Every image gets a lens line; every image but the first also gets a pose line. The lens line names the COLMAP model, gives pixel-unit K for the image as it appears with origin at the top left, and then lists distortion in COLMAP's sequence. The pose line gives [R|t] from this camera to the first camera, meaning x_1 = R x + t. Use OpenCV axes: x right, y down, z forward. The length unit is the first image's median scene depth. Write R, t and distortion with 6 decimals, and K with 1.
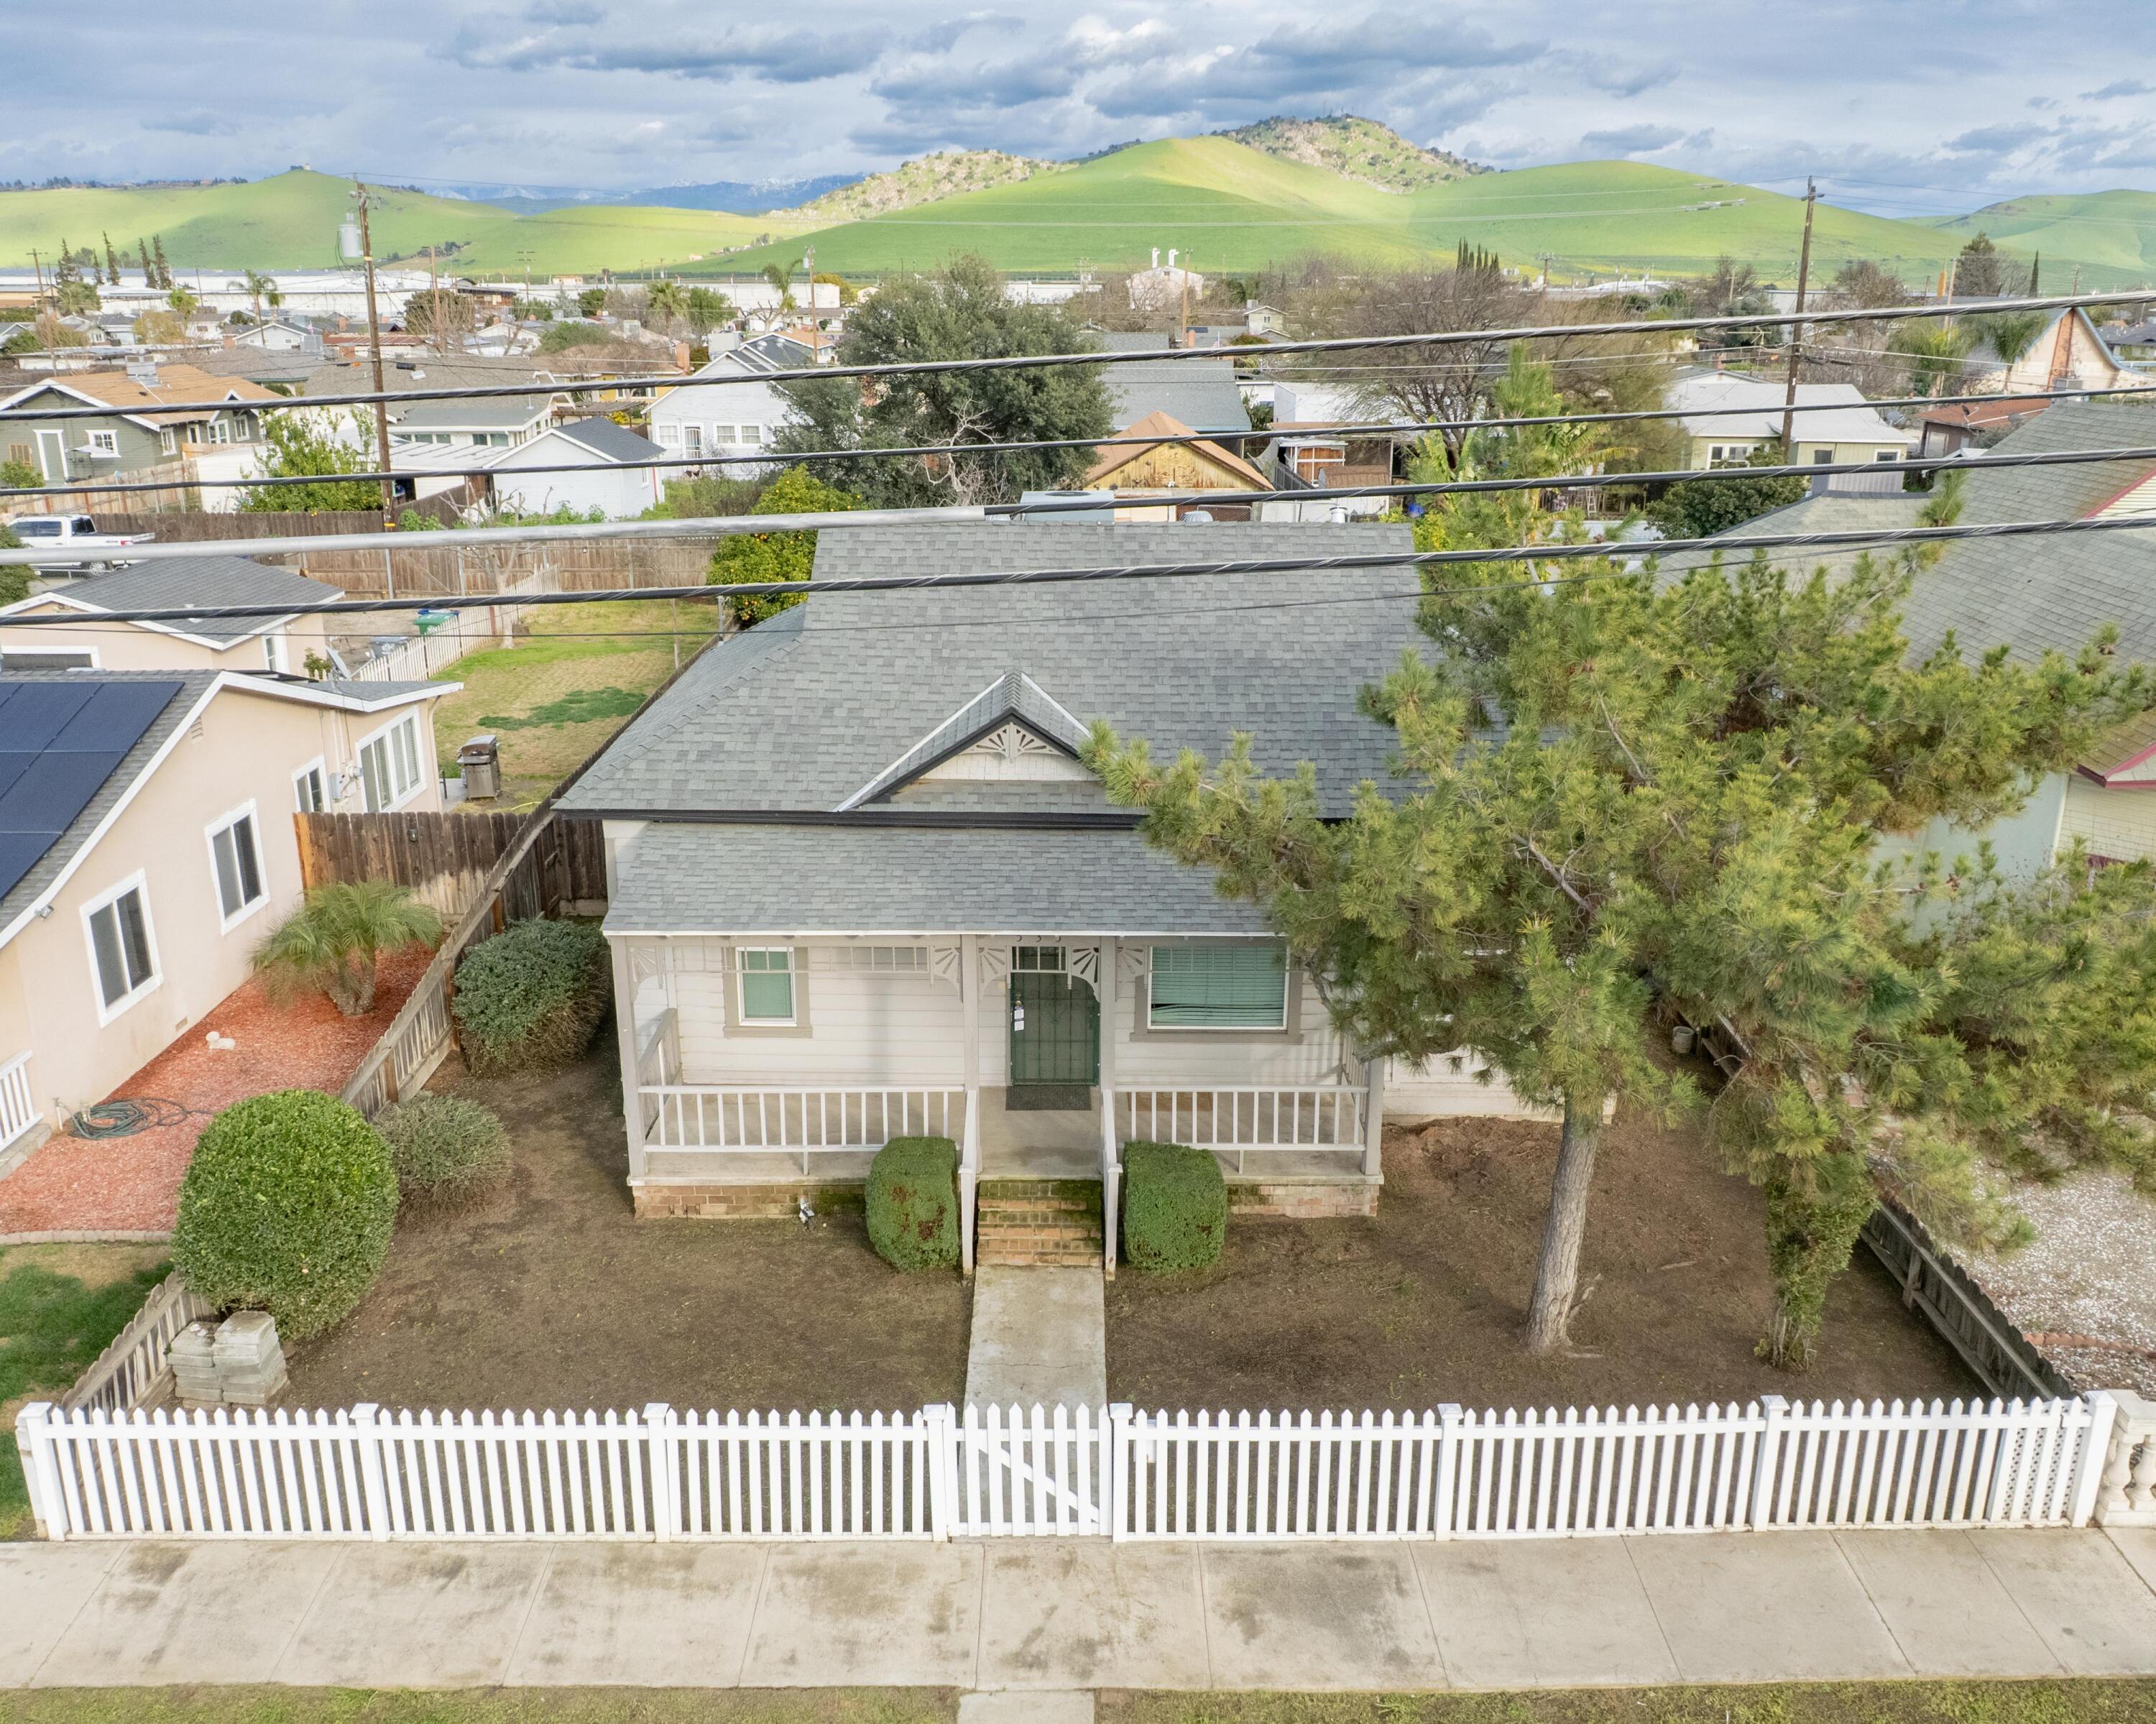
lens RADIAL K [[1767.1, 0, 1078.2], [0, 1767.1, 807.6], [0, 0, 1]] dist [-0.032747, 0.005715]
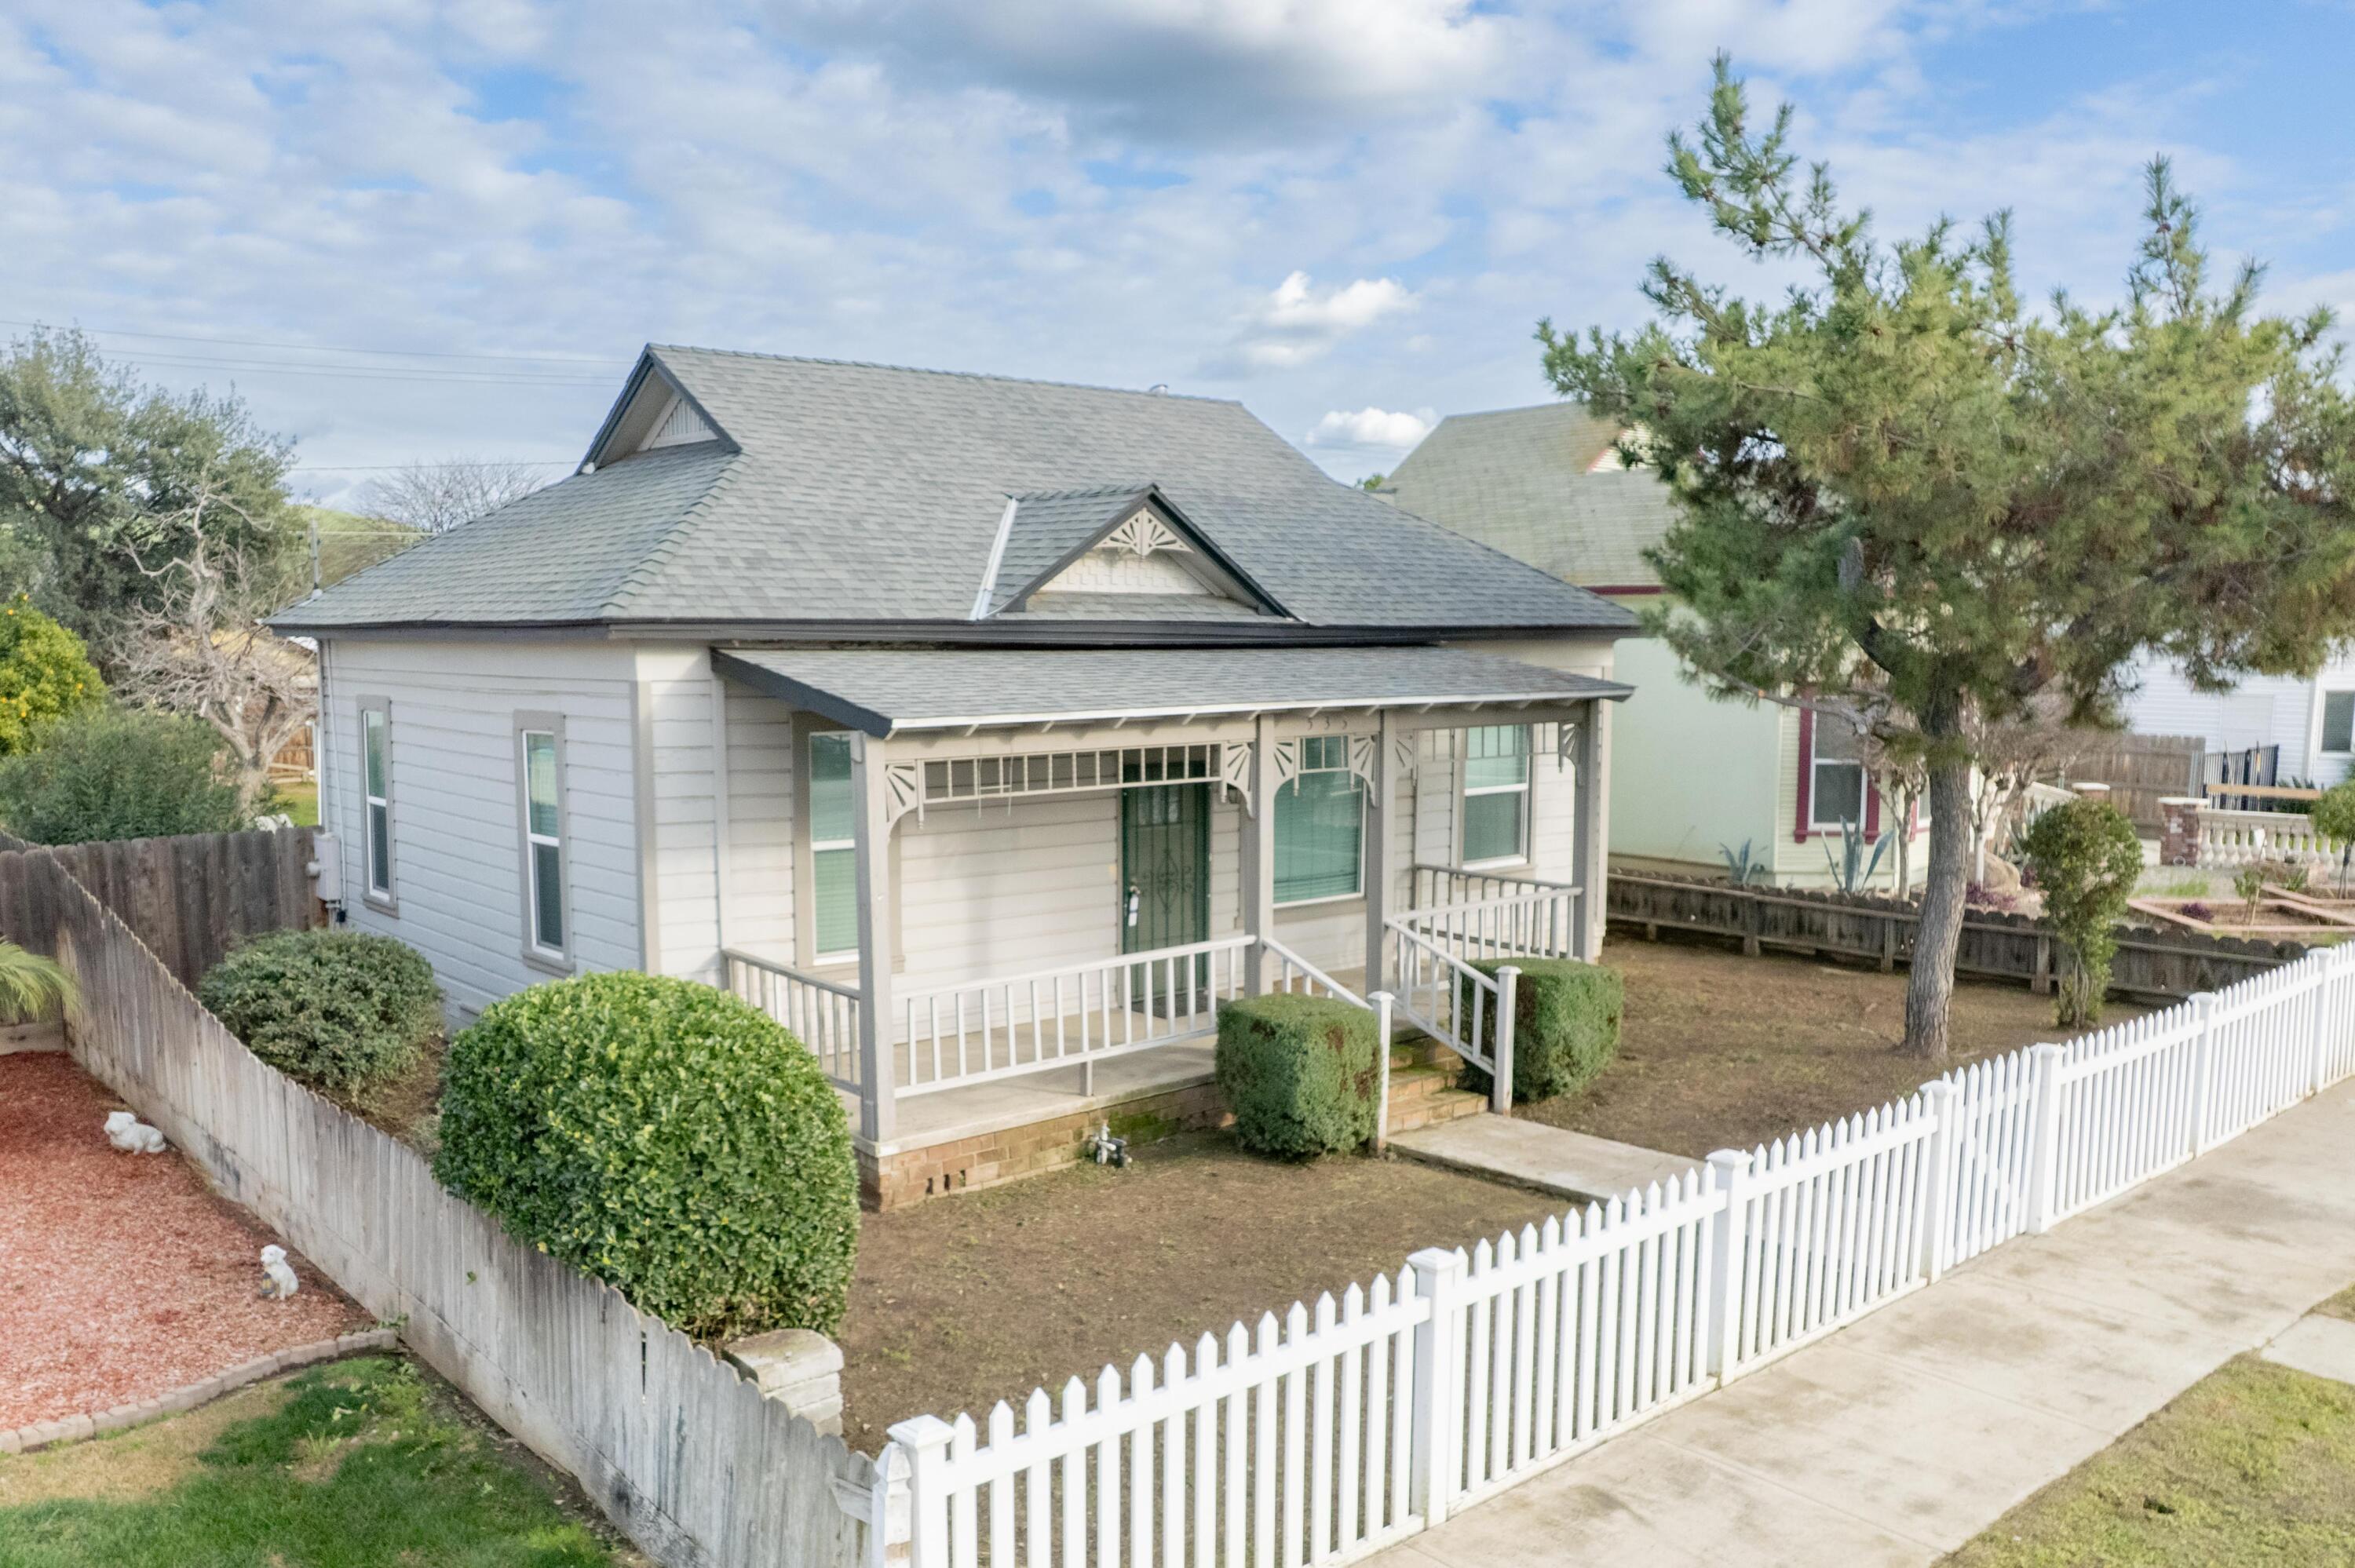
lens RADIAL K [[1801.5, 0, 1117.5], [0, 1801.5, 806.2], [0, 0, 1]] dist [-0.027303, -0.001827]
pose [[0.790962, -0.073486, 0.607437, -0.573252], [0.171078, 0.979728, -0.104241, 0.172673], [-0.587462, 0.186370, 0.787499, 0.409829]]
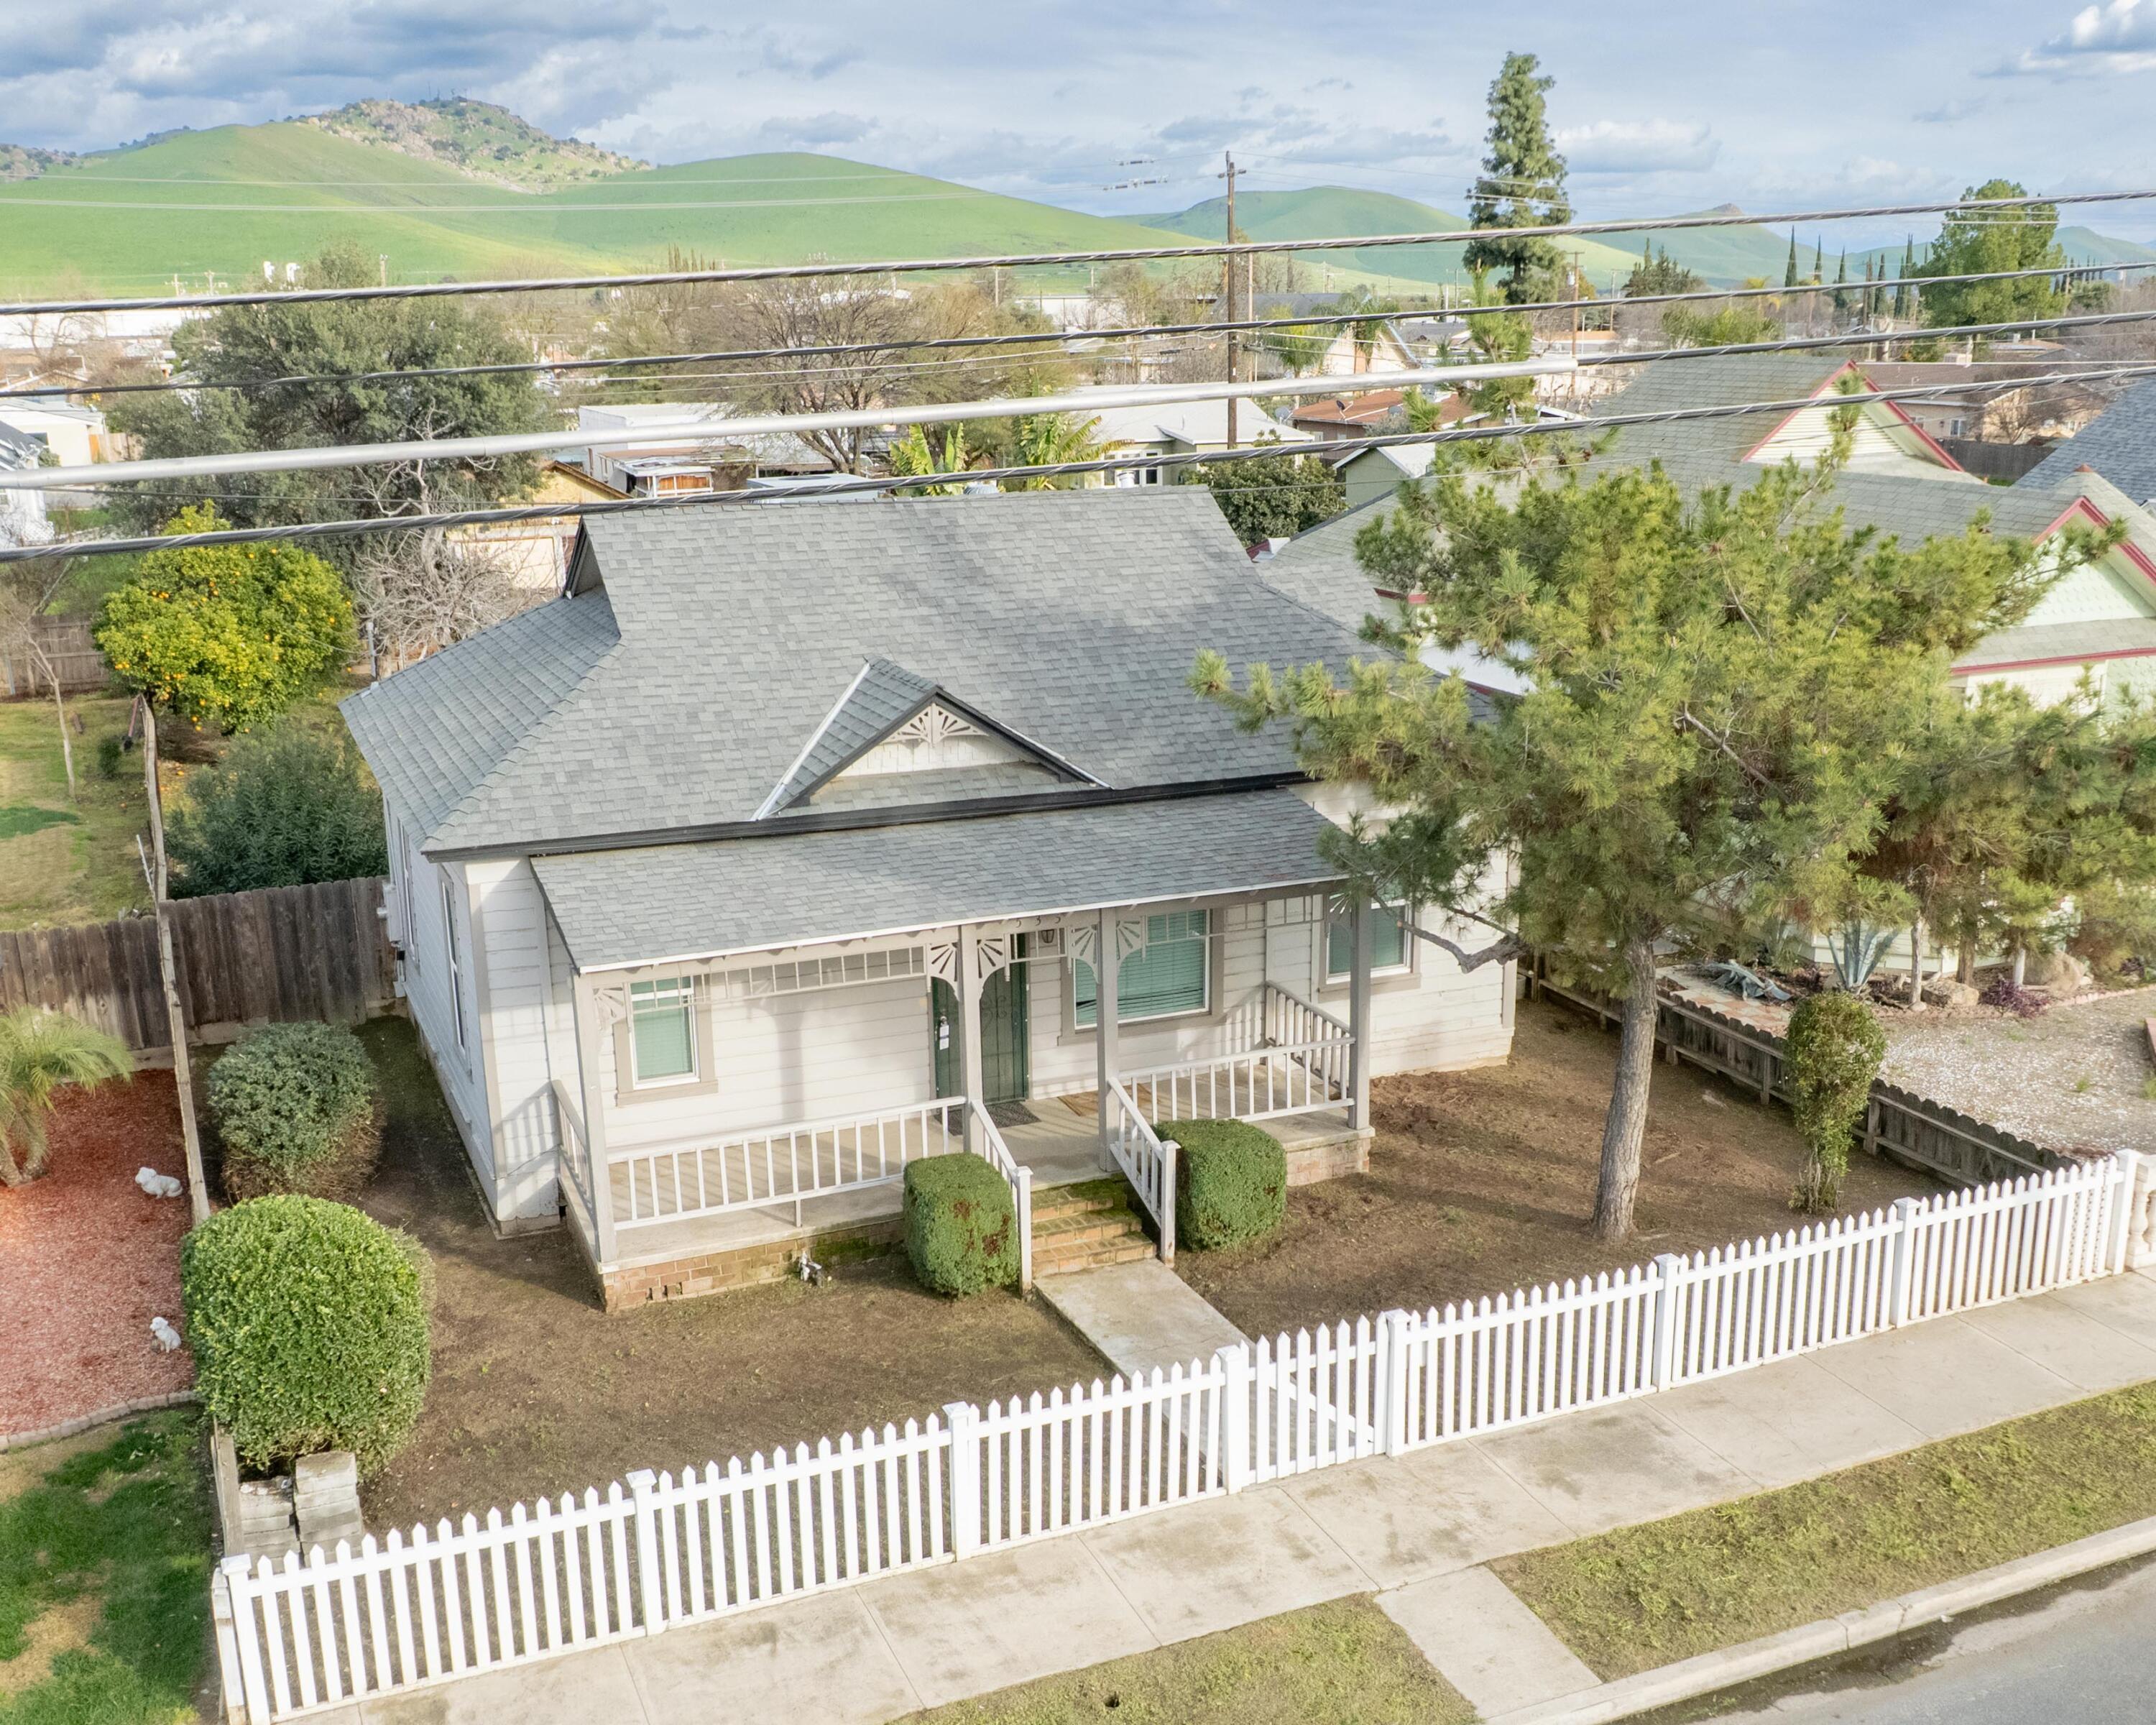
lens RADIAL K [[2142.1, 0, 1078.0], [0, 2142.1, 862.5], [0, 0, 1]] dist [-0.031814, 0.003279]
pose [[0.927576, -0.109022, 0.357374, -0.388315], [0.119623, 0.992790, -0.007620, 0.052727], [-0.353967, 0.049818, 0.933930, -0.056821]]
